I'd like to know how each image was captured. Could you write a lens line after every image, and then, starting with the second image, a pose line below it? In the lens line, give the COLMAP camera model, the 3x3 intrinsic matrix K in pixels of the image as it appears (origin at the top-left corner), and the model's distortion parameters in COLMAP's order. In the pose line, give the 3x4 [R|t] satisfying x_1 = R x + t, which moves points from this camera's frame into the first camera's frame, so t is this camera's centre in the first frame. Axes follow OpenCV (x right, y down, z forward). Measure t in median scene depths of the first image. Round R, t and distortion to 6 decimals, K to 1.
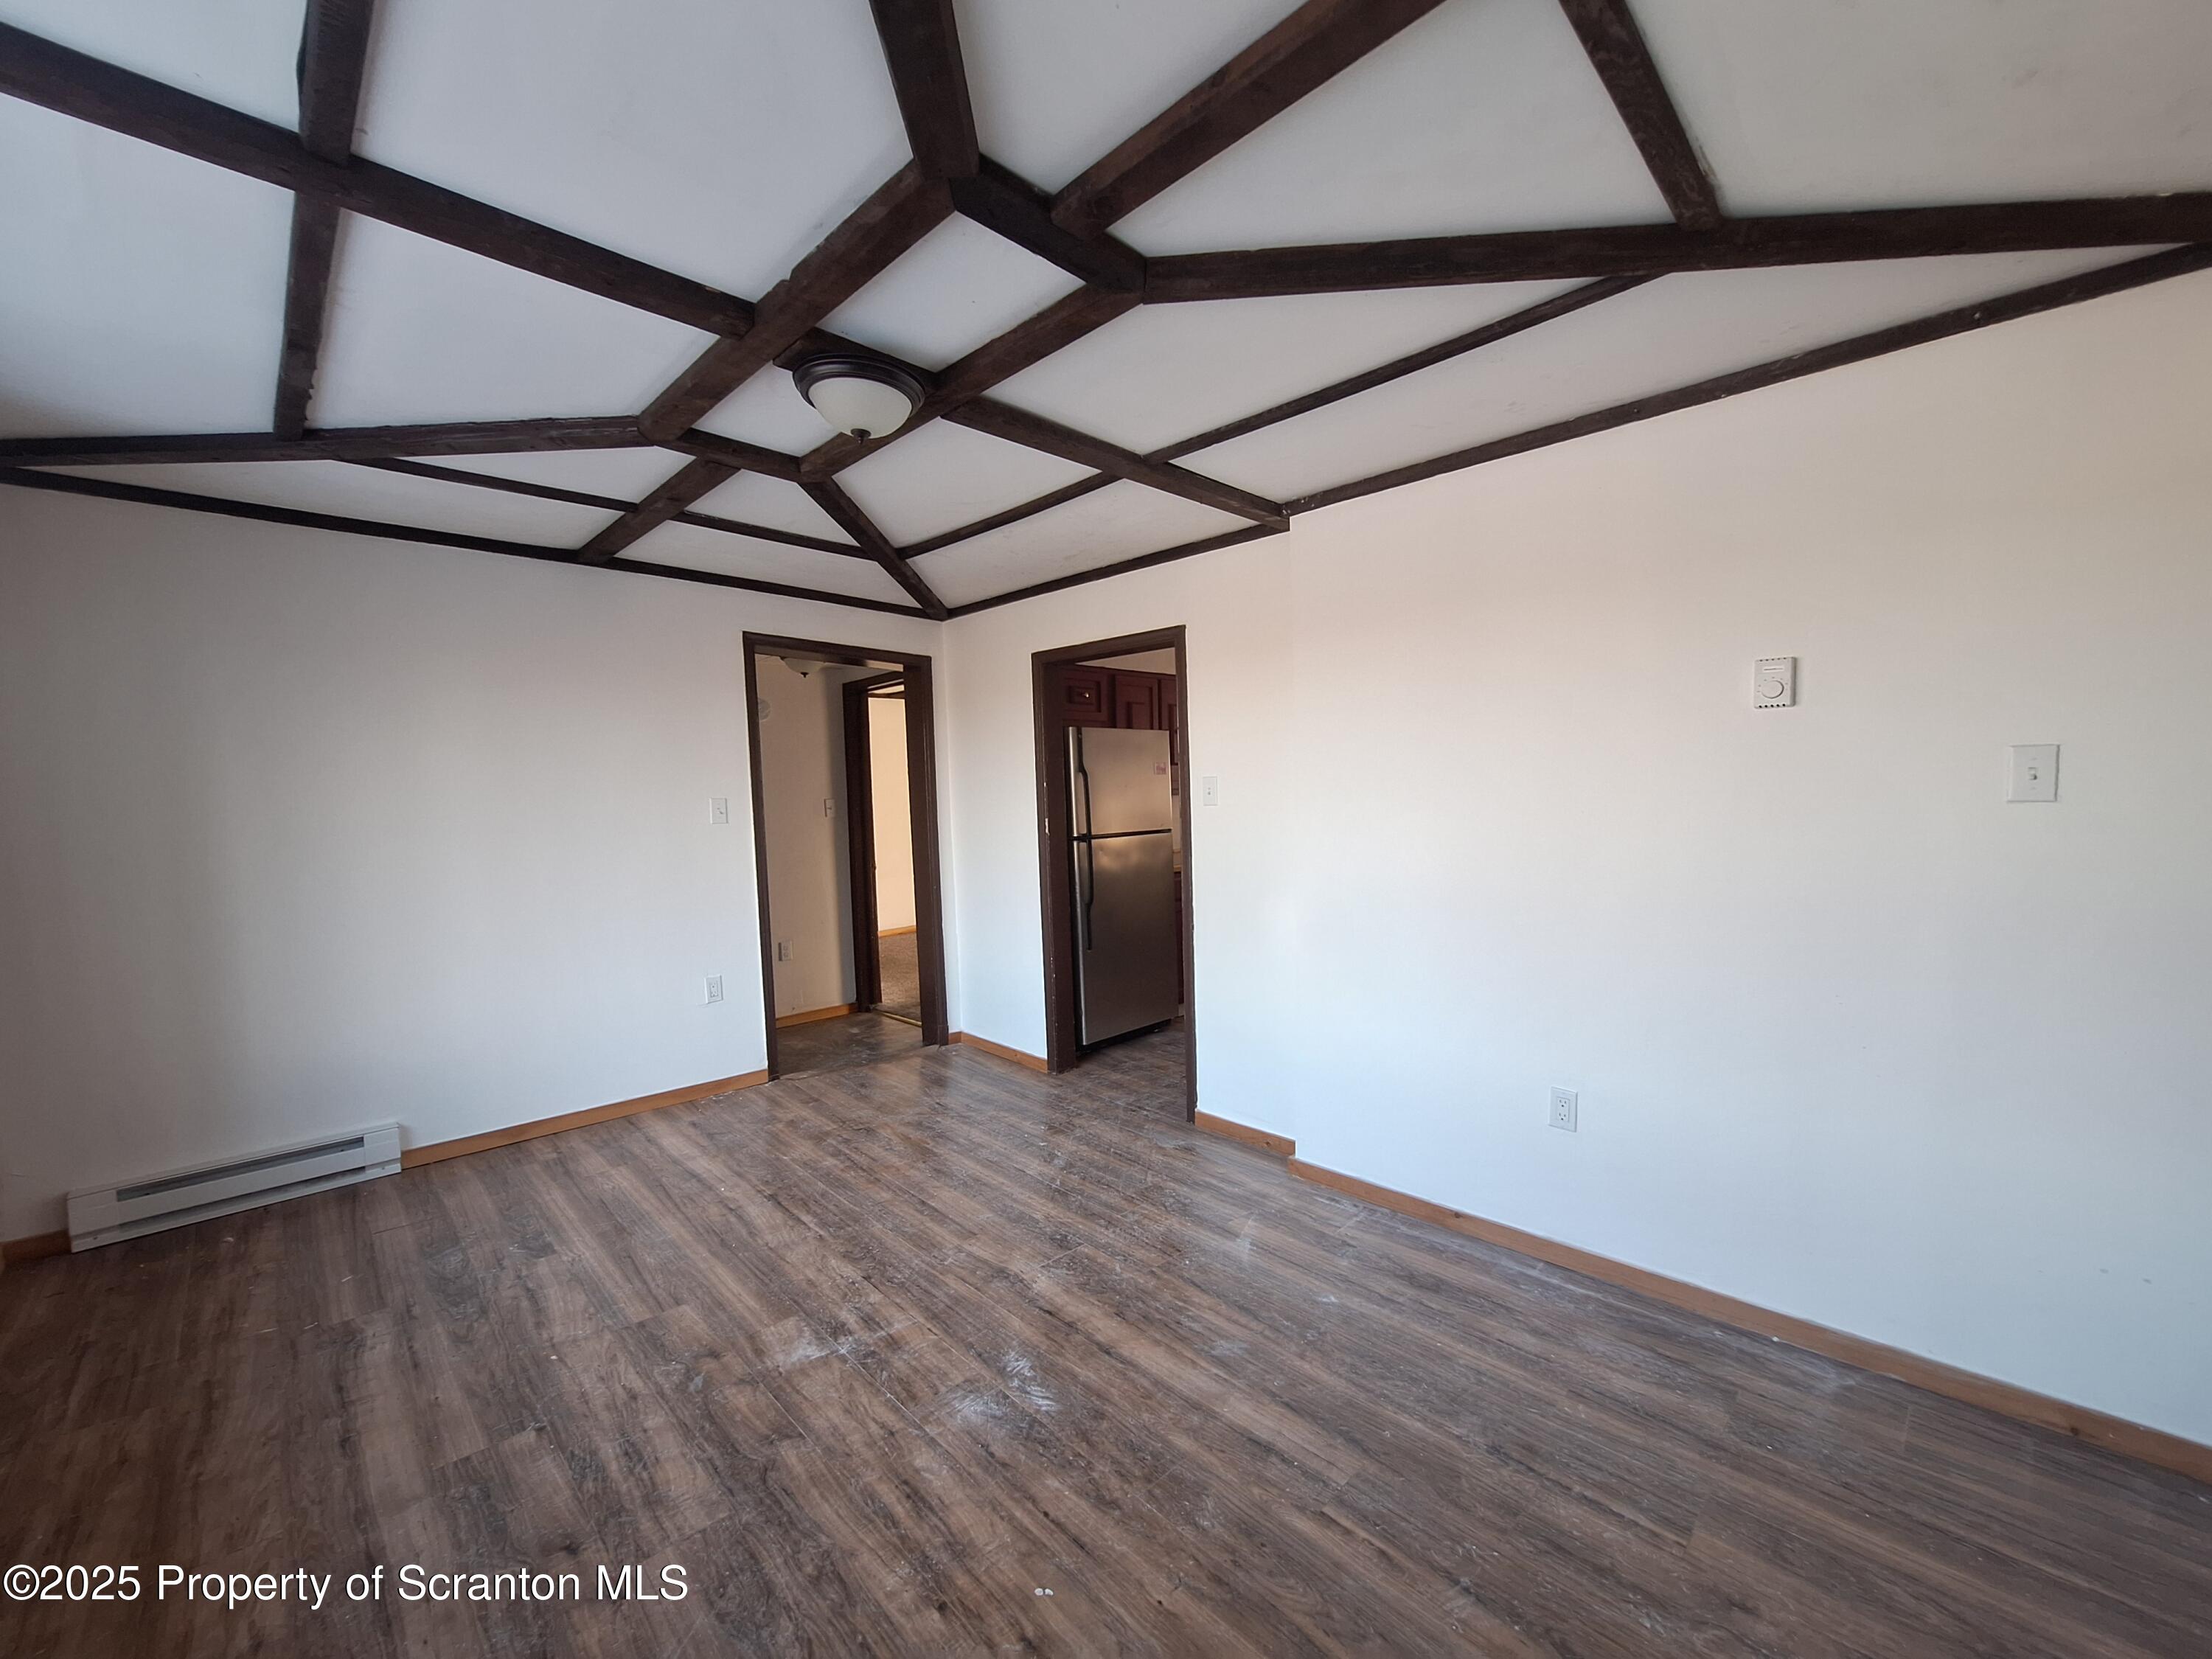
lens RADIAL K [[871.8, 0, 1086.2], [0, 871.8, 849.3], [0, 0, 1]] dist [-0.011032, 0.003866]
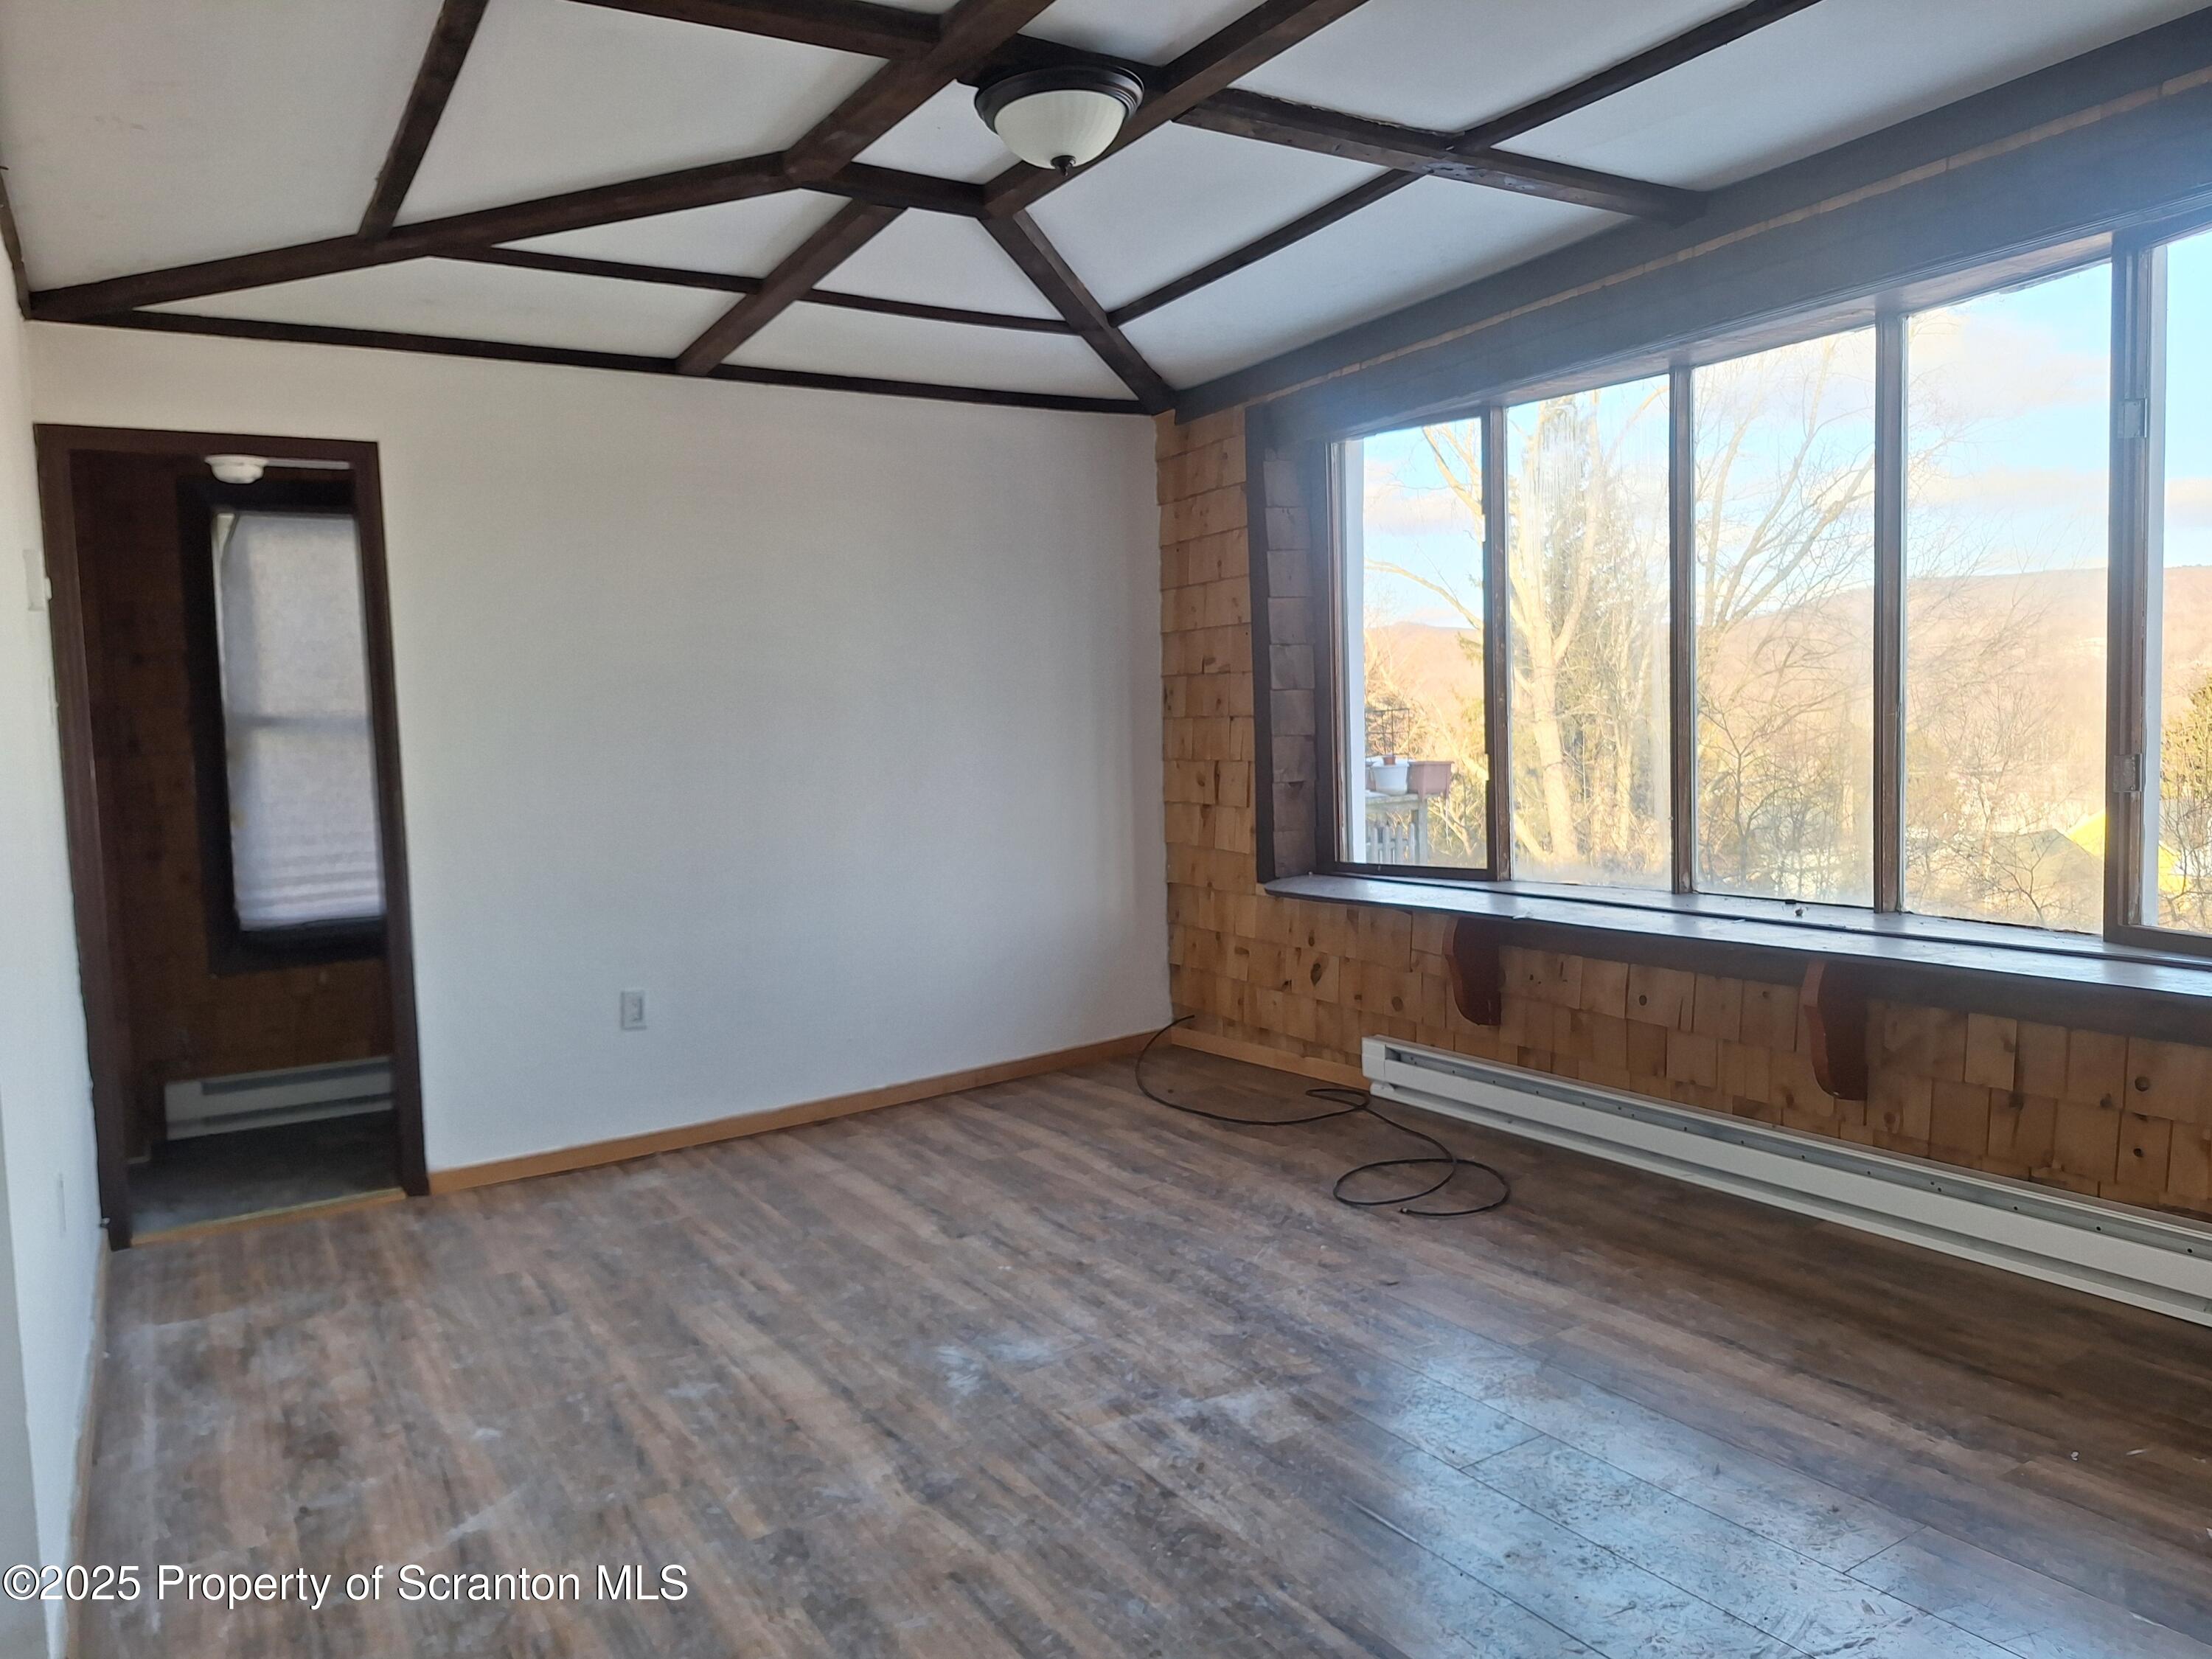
lens RADIAL K [[1511.6, 0, 1106.0], [0, 1511.6, 829.5], [0, 0, 1]] dist [0.005352, 0.000897]
pose [[-0.975469, 0.045775, 0.215325, -0.512348], [0.075818, 0.988158, 0.133403, -0.069131], [-0.206668, 0.146456, -0.967388, 2.184316]]
